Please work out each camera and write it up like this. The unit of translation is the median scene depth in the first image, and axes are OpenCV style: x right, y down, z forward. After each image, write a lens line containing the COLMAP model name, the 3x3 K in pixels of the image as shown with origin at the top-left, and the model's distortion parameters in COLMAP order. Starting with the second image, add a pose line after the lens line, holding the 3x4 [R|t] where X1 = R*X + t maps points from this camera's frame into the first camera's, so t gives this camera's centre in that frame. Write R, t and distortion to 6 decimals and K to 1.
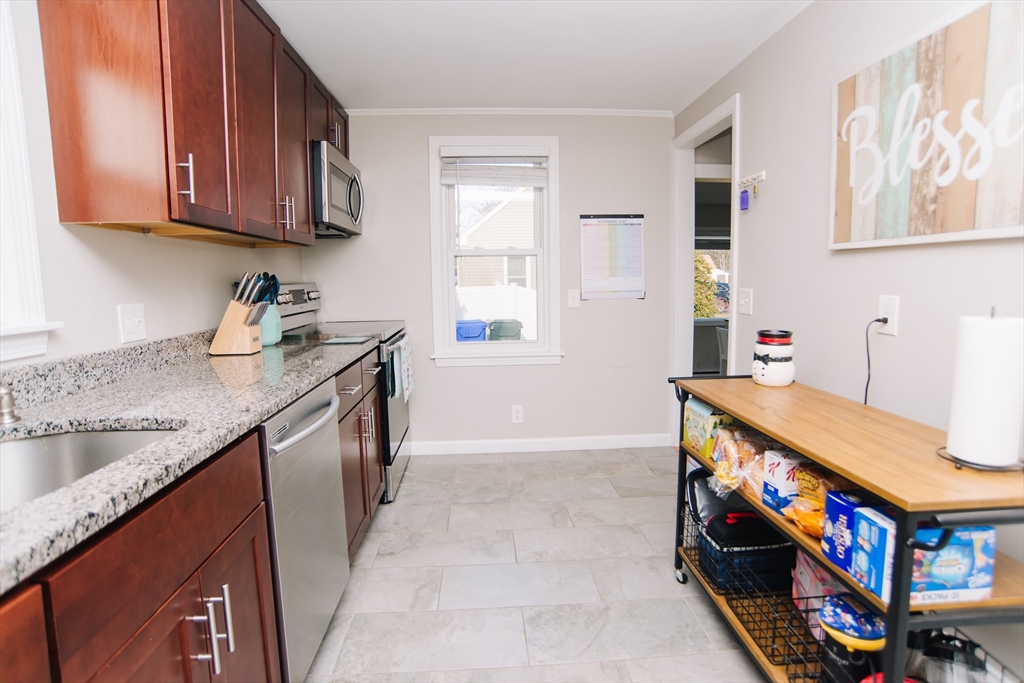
lens RADIAL K [[526.7, 0, 516.0], [0, 526.7, 332.7], [0, 0, 1]] dist [-0.100510, 0.049262]
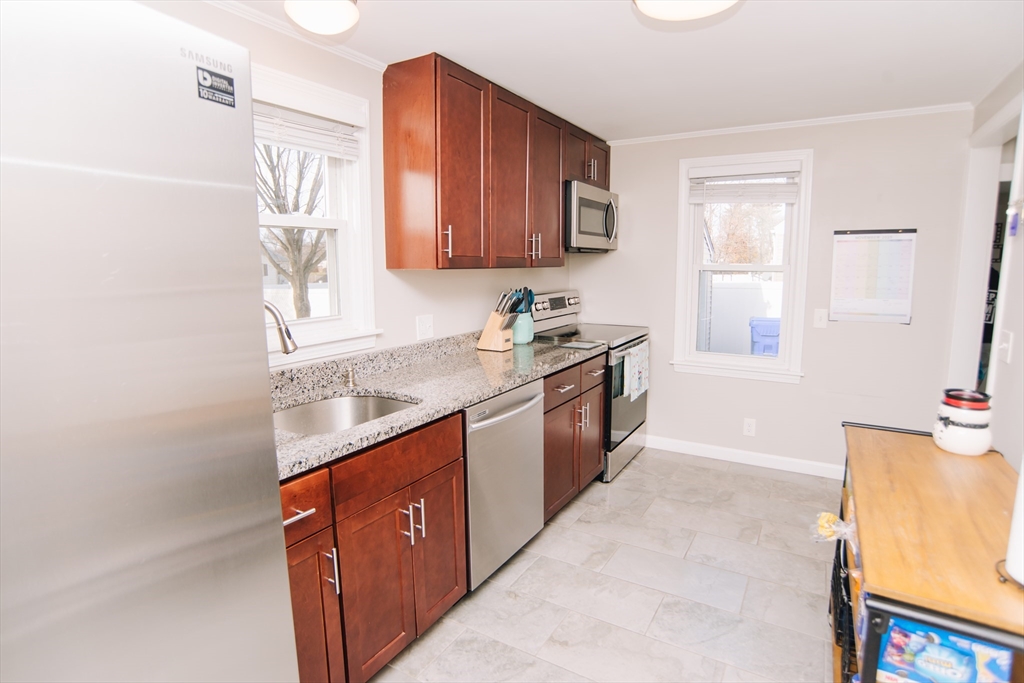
lens RADIAL K [[526.7, 0, 516.0], [0, 526.7, 332.7], [0, 0, 1]] dist [-0.100510, 0.049262]
pose [[0.823891, 0.087297, -0.559984, 0.370659], [-0.067836, 0.996152, 0.055487, -0.111258], [0.562673, -0.007728, 0.826643, -0.171112]]
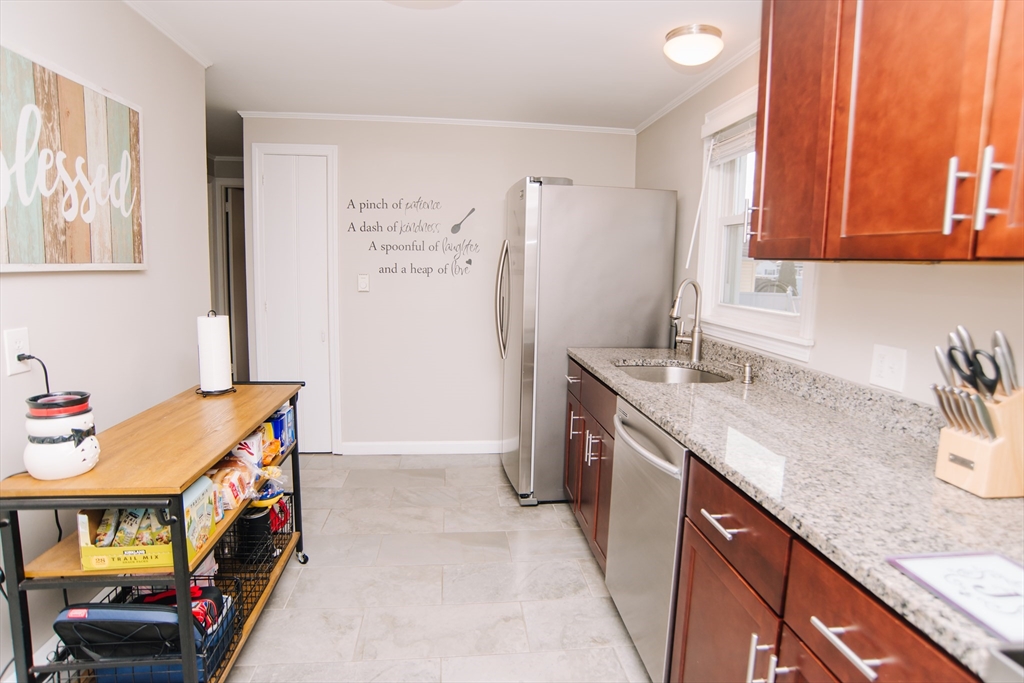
lens RADIAL K [[556.9, 0, 516.8], [0, 556.9, 334.4], [0, 0, 1]] dist [-0.064351, 0.001583]
pose [[-0.998223, -0.005637, -0.059322, -0.059765], [-0.019281, 0.972515, 0.232041, -0.281911], [0.056383, 0.232772, -0.970895, 1.870544]]
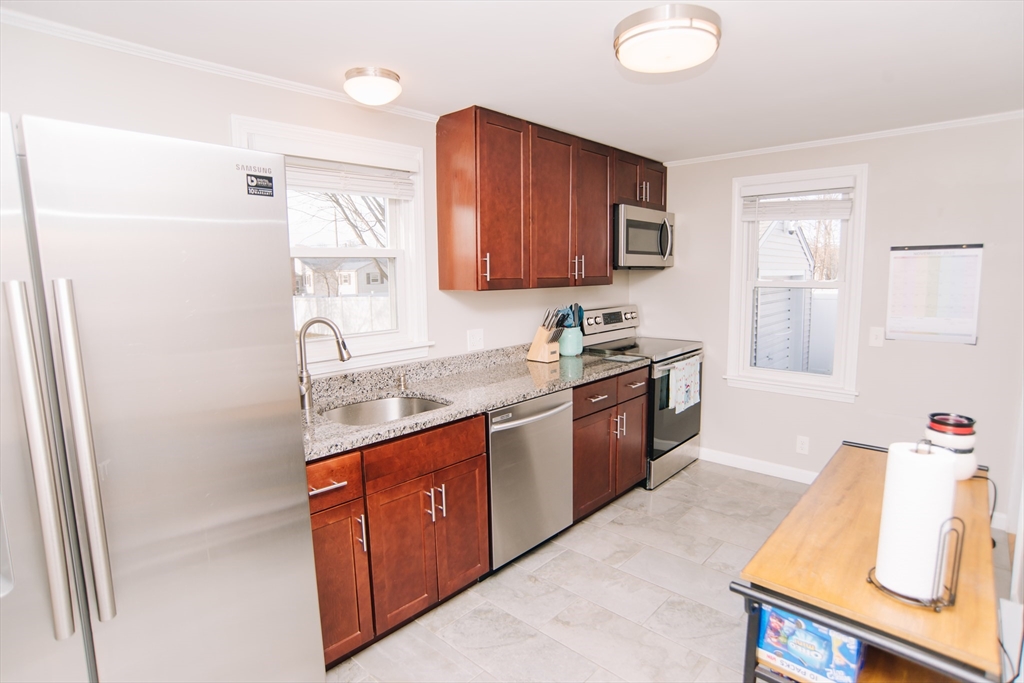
lens RADIAL K [[526.7, 0, 516.0], [0, 526.7, 332.7], [0, 0, 1]] dist [-0.100510, 0.049262]
pose [[0.691831, 0.092075, -0.716164, 0.651232], [-0.073993, 0.995655, 0.056530, -0.158717], [0.718258, 0.013882, 0.695638, -0.175753]]
